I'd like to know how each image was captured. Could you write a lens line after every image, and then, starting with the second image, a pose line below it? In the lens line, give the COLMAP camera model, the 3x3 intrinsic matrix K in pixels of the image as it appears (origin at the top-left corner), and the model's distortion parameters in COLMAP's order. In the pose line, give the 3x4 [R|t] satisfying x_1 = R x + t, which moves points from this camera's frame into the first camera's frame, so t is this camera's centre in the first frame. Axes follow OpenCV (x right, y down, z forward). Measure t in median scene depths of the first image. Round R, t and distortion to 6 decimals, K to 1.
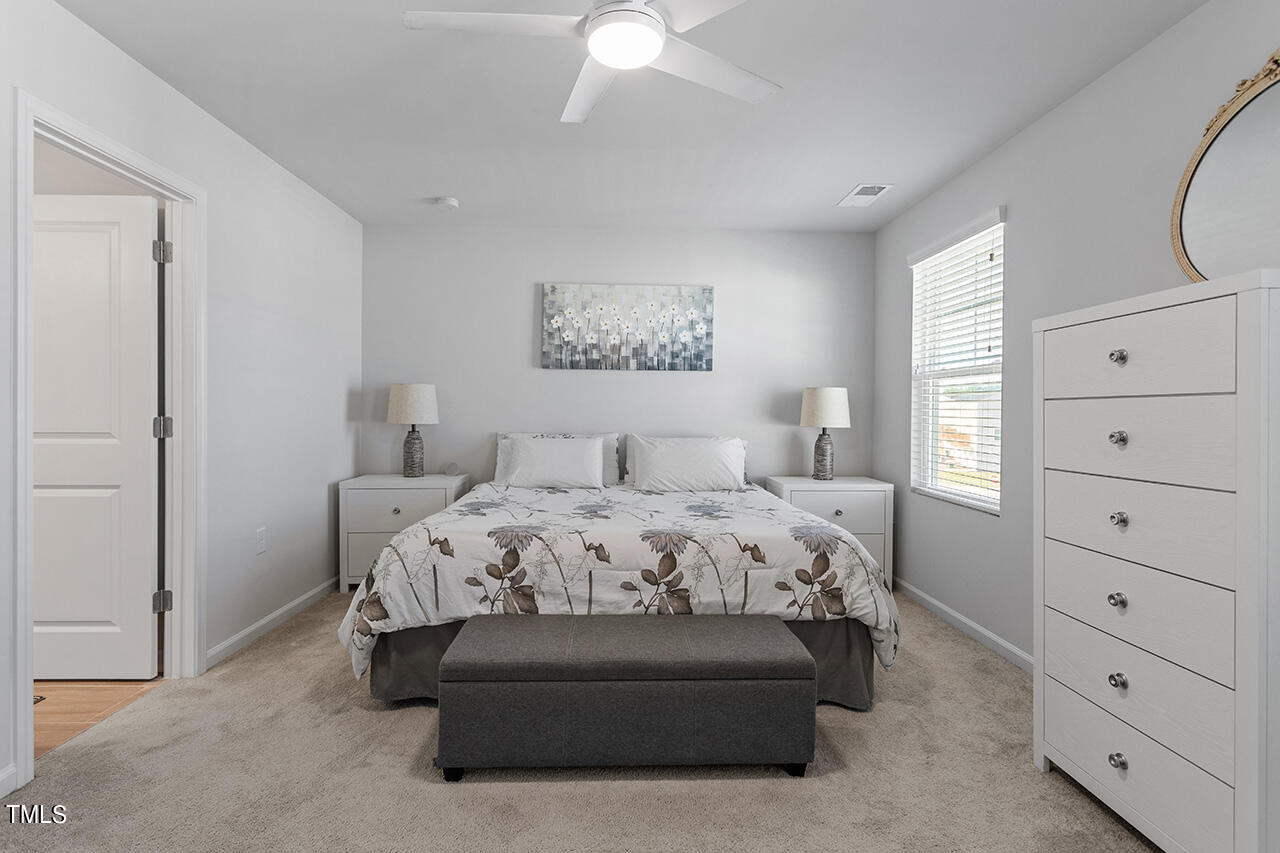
lens RADIAL K [[611.0, 0, 636.4], [0, 611.0, 413.9], [0, 0, 1]] dist [0.003267, 0.000335]
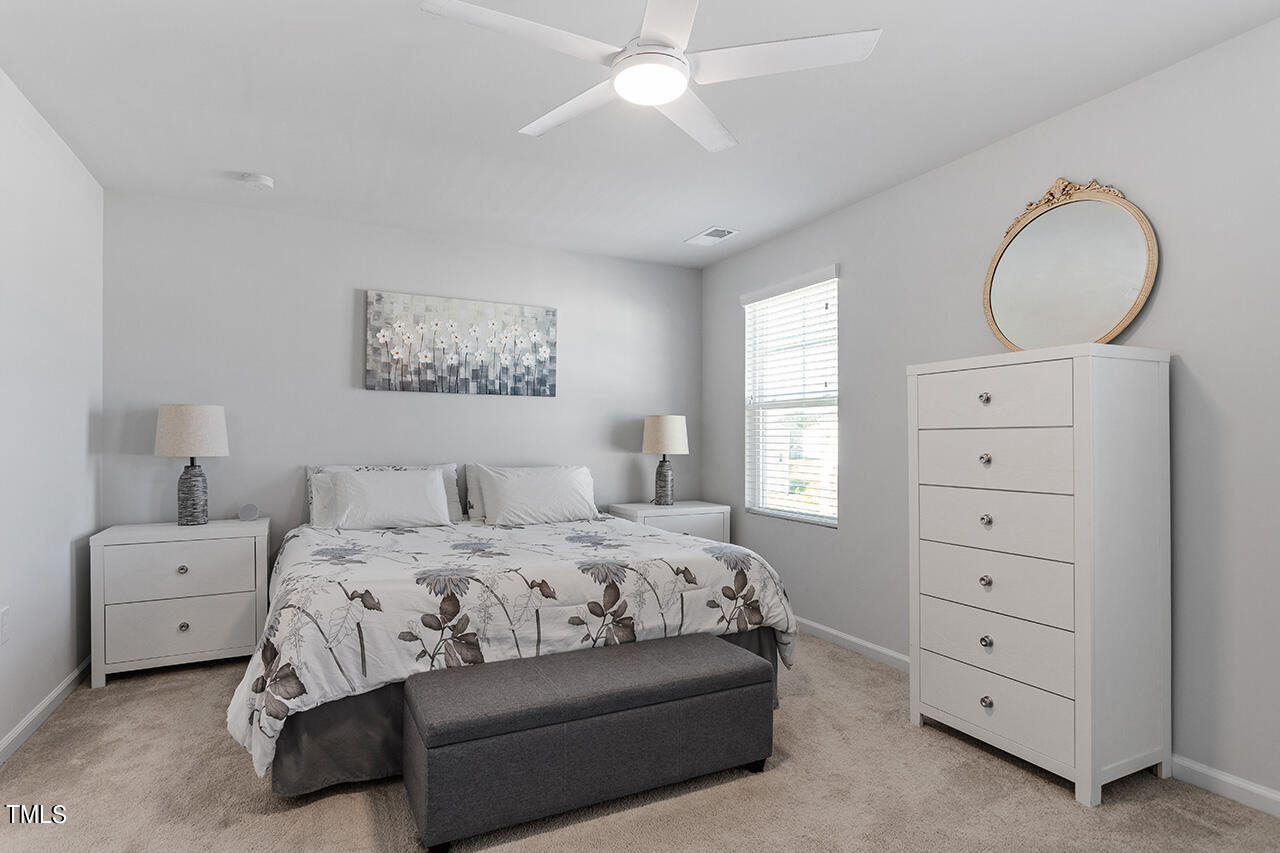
lens RADIAL K [[664.8, 0, 639.5], [0, 664.8, 432.9], [0, 0, 1]] dist [-0.004021, 0.001724]
pose [[0.909321, -0.000191, 0.416095, -0.279695], [0.004803, 0.999938, -0.010037, -0.003695], [-0.416067, 0.011125, 0.909266, -0.000954]]
